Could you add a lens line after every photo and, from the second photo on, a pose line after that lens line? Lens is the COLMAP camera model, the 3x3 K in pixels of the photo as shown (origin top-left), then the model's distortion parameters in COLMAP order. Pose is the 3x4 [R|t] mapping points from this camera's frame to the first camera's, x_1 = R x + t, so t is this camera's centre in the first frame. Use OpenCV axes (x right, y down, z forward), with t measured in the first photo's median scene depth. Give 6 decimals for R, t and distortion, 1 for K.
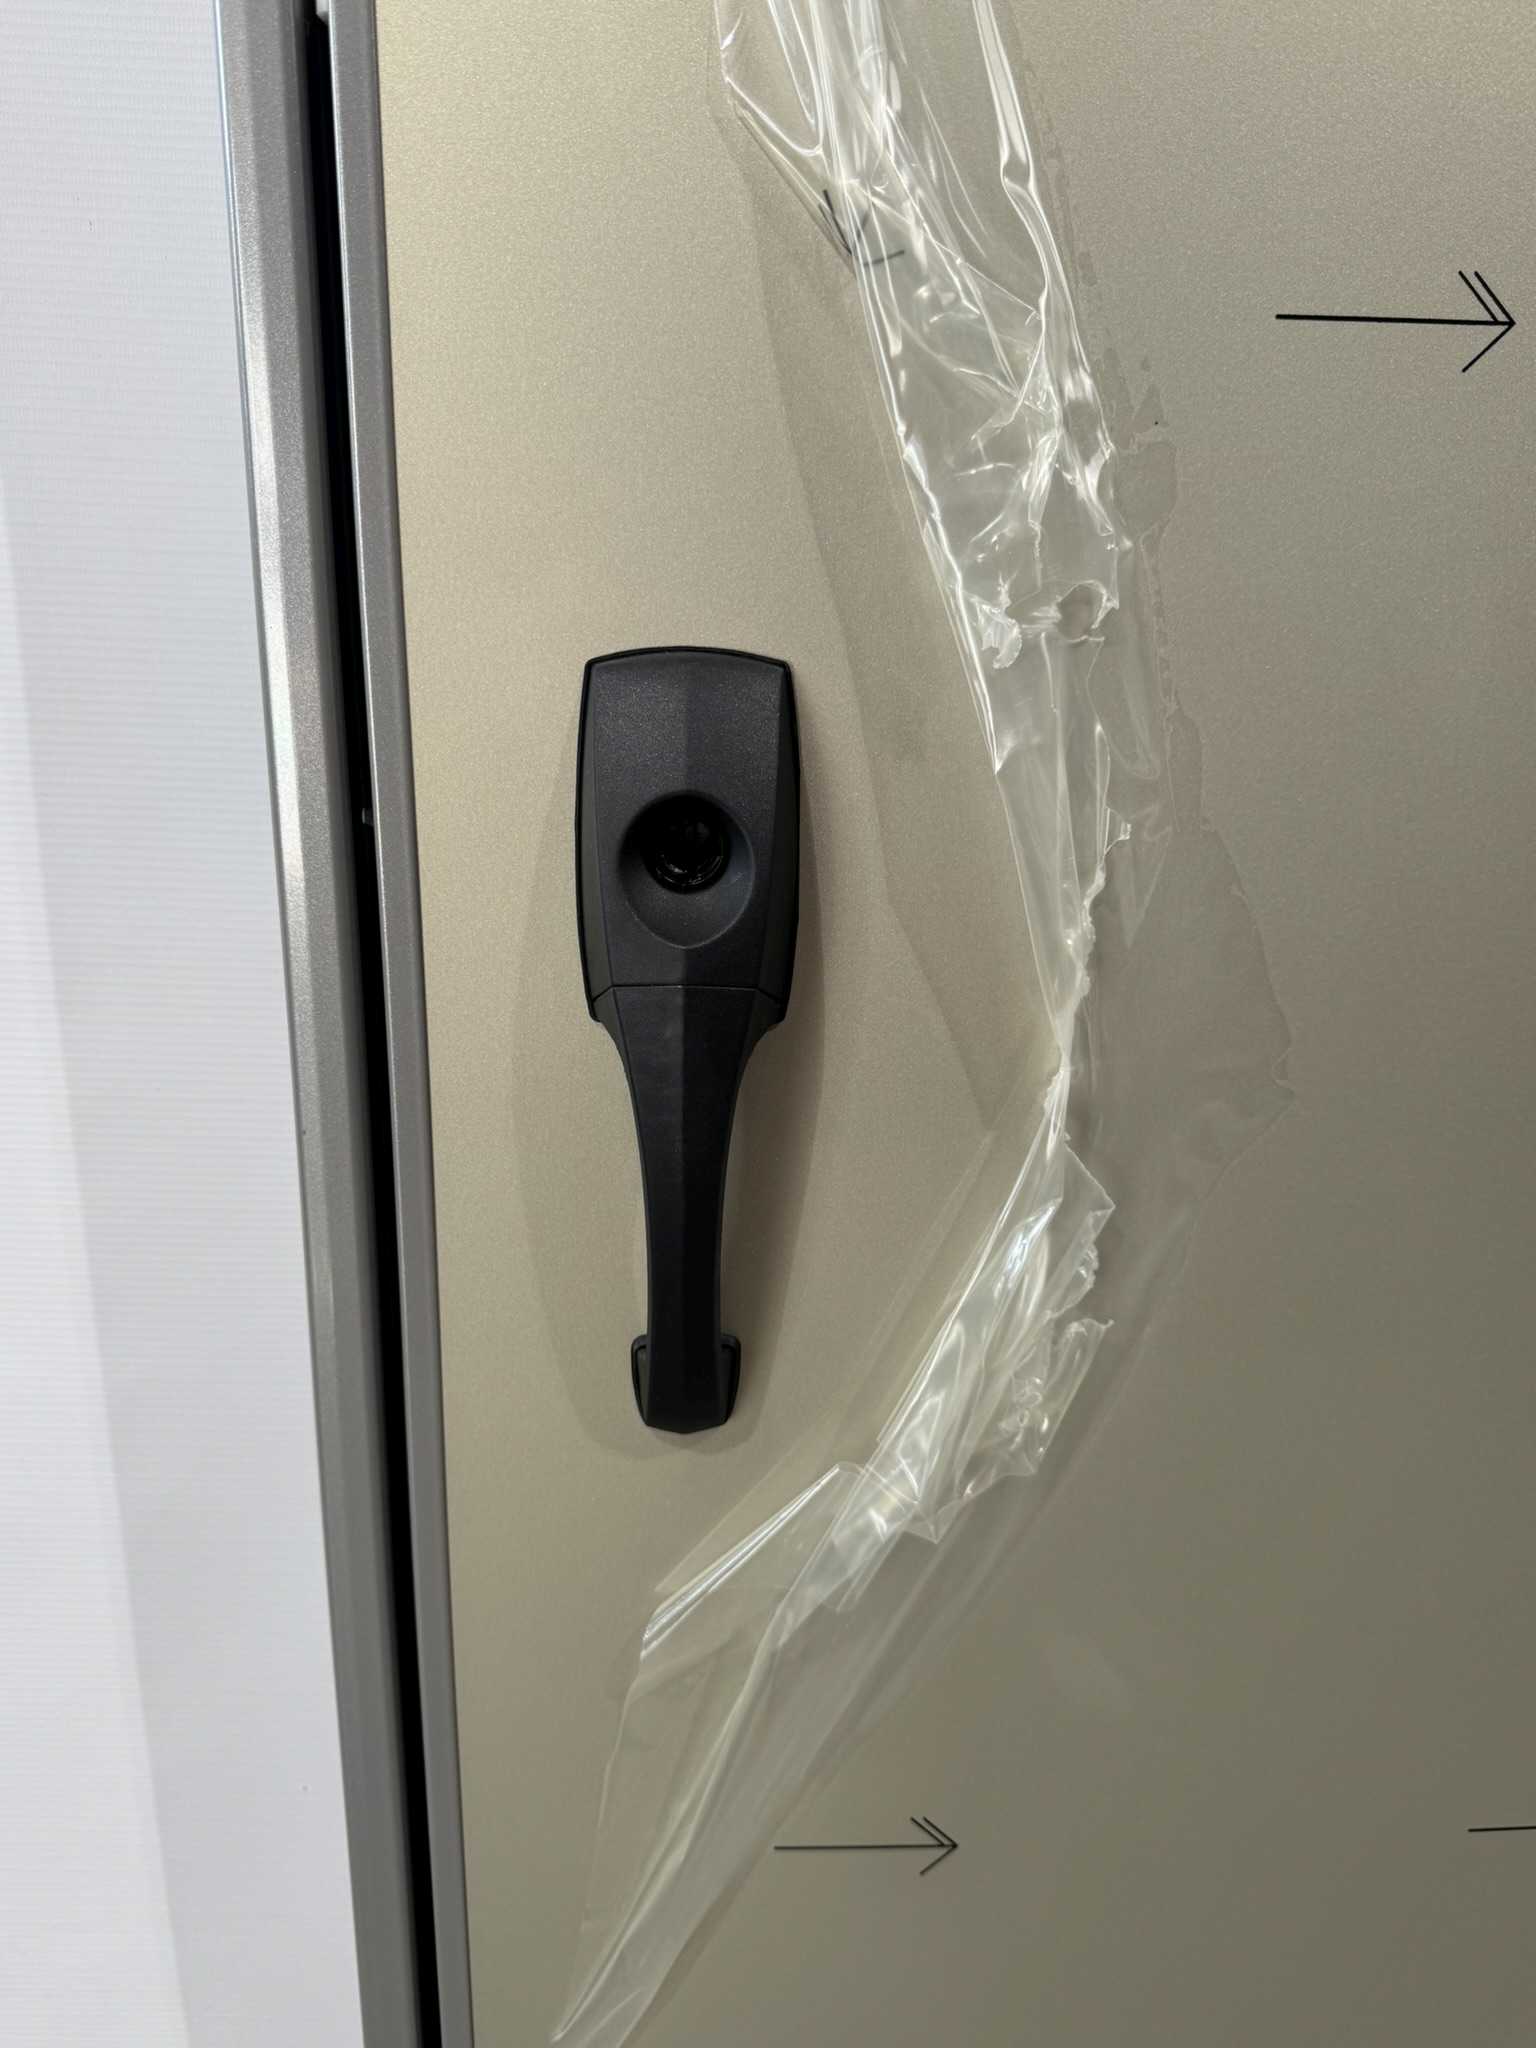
lens RADIAL K [[1534.3, 0, 768.0], [0, 1534.3, 1024.0], [0, 0, 1]] dist [0.047144, -0.002140]
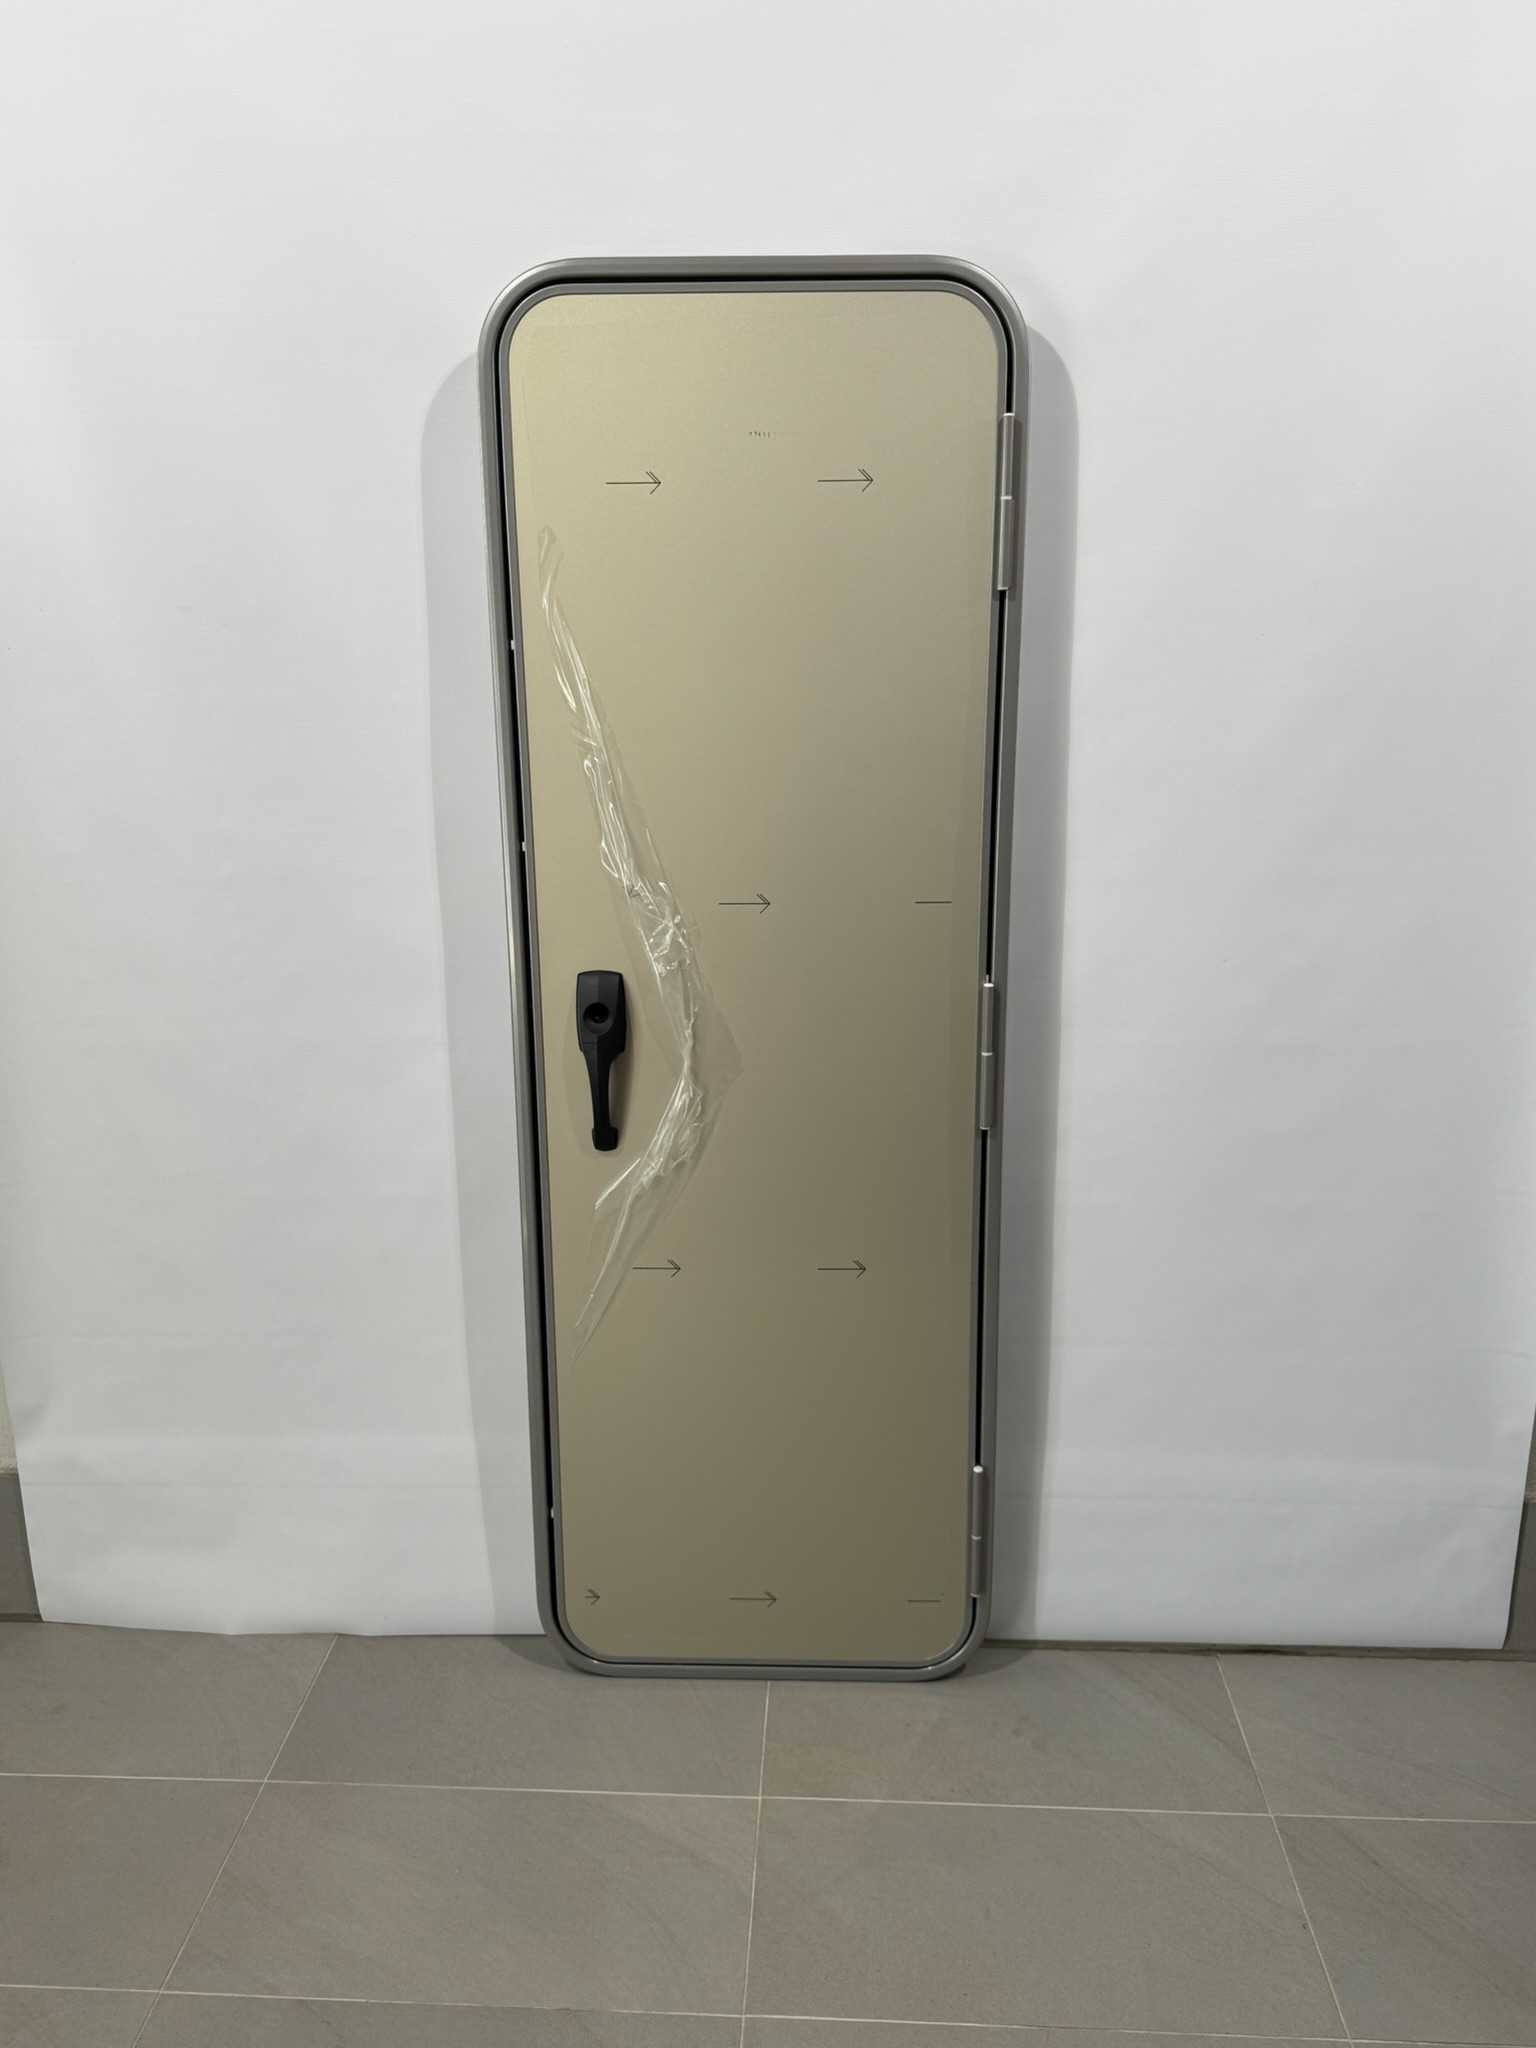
lens RADIAL K [[1534.3, 0, 768.0], [0, 1534.3, 1024.0], [0, 0, 1]] dist [0.047144, -0.002140]
pose [[0.997312, -0.005543, -0.073062, 0.749995], [0.002002, 0.998824, -0.048448, 0.134942], [0.073245, 0.048172, 0.996150, -3.381002]]
